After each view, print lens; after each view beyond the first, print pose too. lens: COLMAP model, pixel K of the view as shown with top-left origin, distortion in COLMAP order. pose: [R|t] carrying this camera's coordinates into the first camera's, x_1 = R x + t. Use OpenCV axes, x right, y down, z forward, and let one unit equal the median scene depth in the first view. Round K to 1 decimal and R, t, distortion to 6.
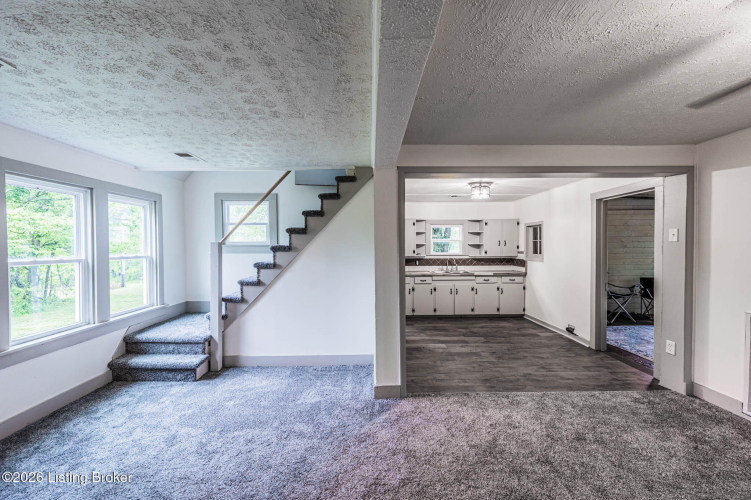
lens RADIAL K [[297.6, 0, 376.1], [0, 297.6, 251.0], [0, 0, 1]] dist [-0.000351, 0.000093]
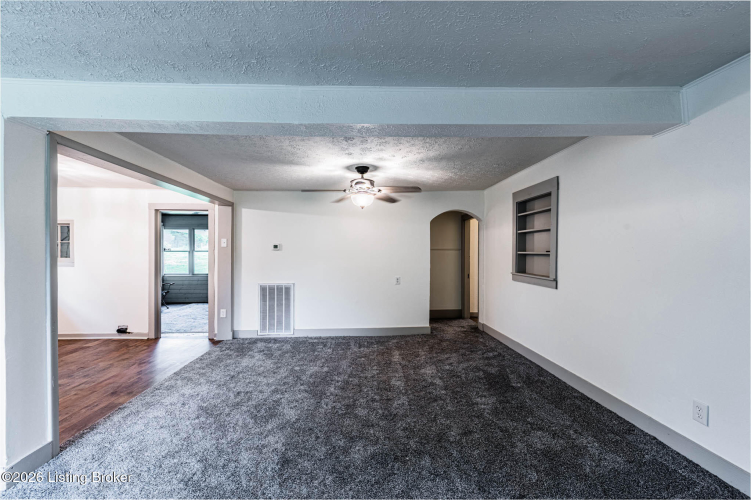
lens RADIAL K [[297.6, 0, 376.9], [0, 297.6, 252.8], [0, 0, 1]] dist [-0.000351, 0.000093]
pose [[-0.039757, 0.003571, 0.999203, -0.688206], [0.010256, 0.999942, -0.003166, 0.014554], [-0.999157, 0.010121, -0.039792, 0.262199]]
